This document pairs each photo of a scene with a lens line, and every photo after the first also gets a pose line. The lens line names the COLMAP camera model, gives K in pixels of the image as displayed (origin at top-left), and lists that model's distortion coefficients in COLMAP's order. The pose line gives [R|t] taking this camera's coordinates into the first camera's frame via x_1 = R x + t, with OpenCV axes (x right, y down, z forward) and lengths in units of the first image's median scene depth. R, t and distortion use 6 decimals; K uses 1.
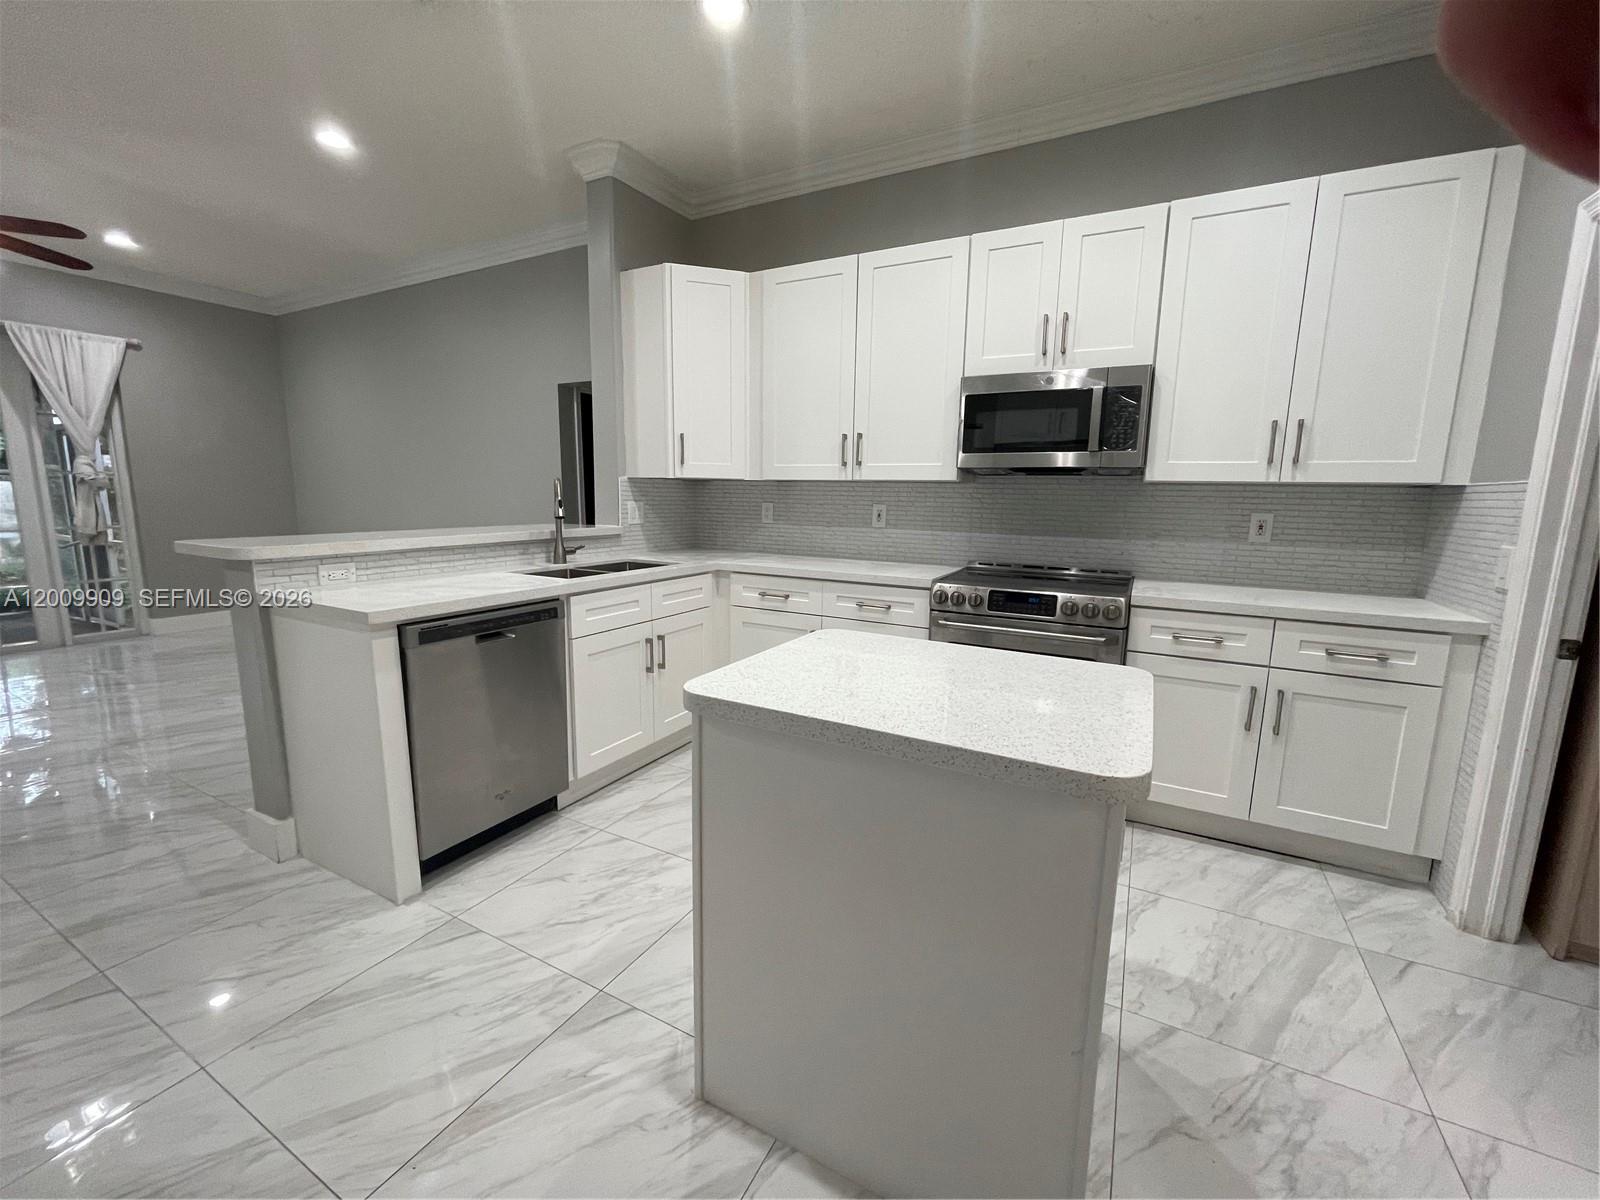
lens RADIAL K [[650.2, 0, 802.3], [0, 650.2, 598.9], [0, 0, 1]] dist [-0.010426, 0.000178]
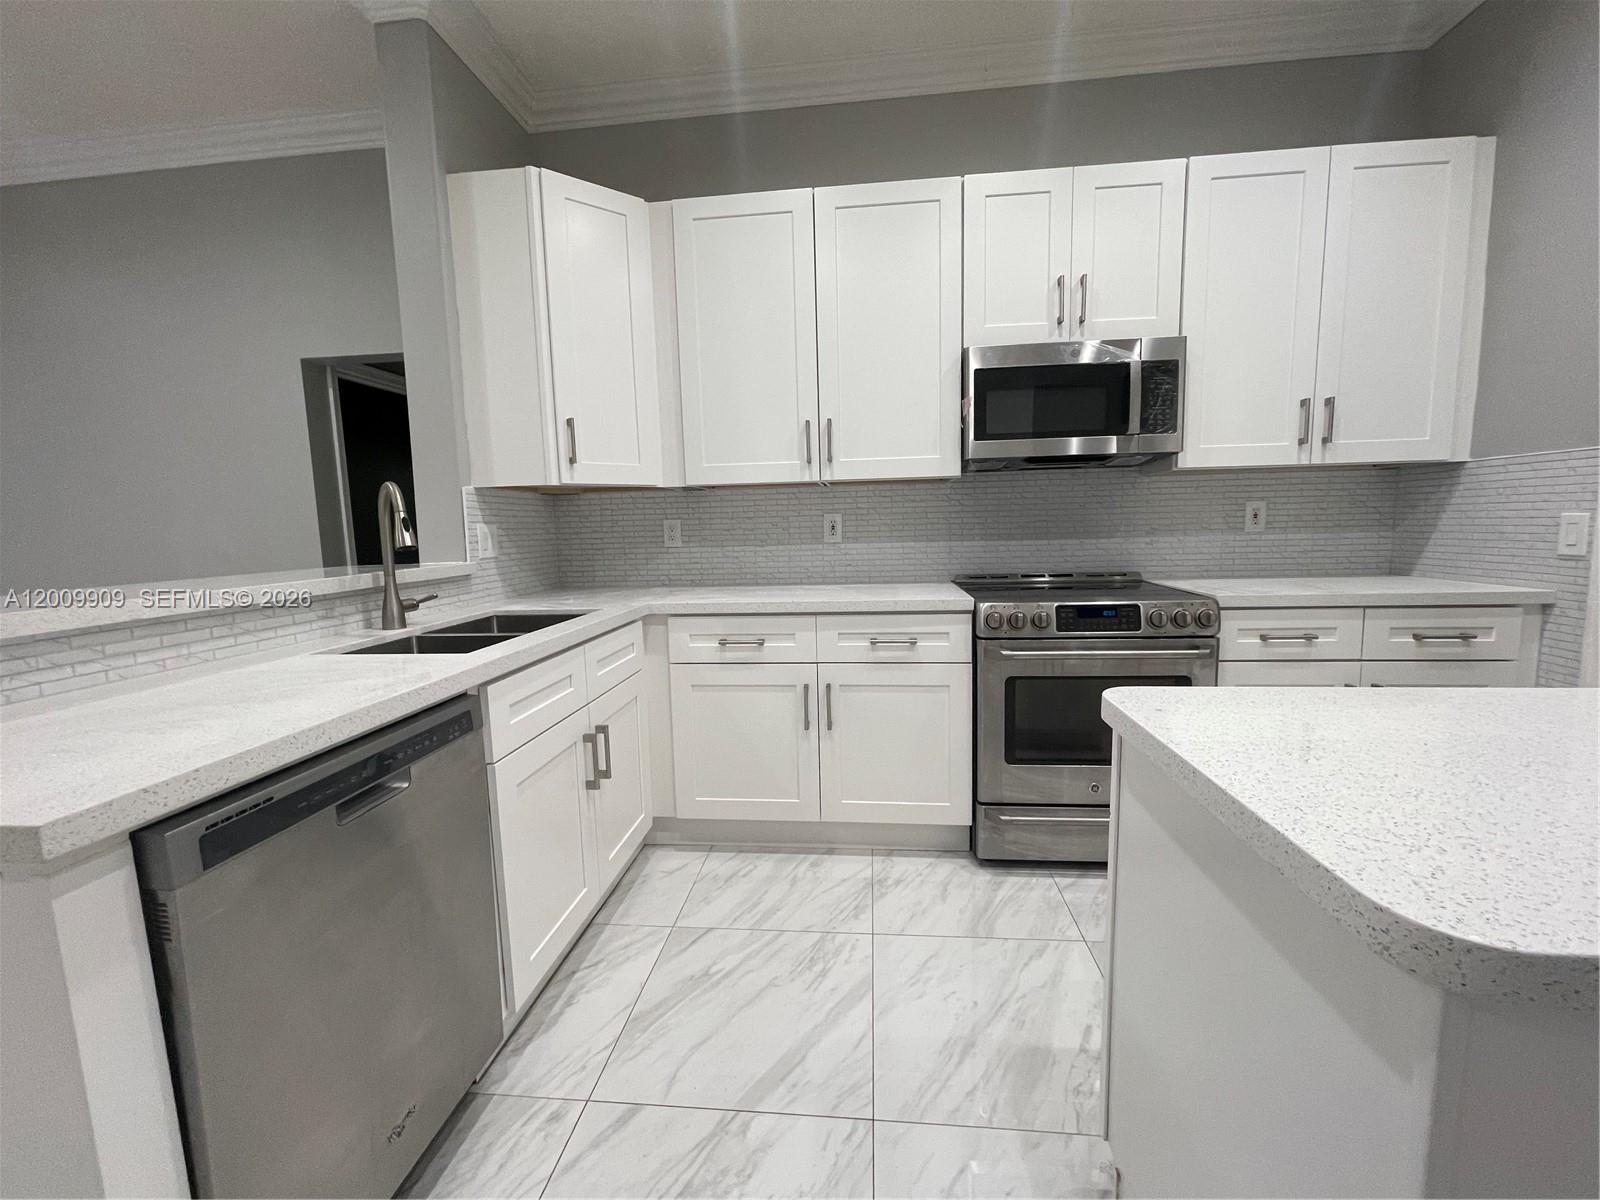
lens RADIAL K [[650.2, 0, 802.1], [0, 650.2, 596.1], [0, 0, 1]] dist [-0.010426, 0.000178]
pose [[0.924051, -0.083970, 0.372932, -0.279573], [0.102453, 0.994286, -0.029983, -0.031701], [-0.368283, 0.065913, 0.927374, 0.358299]]
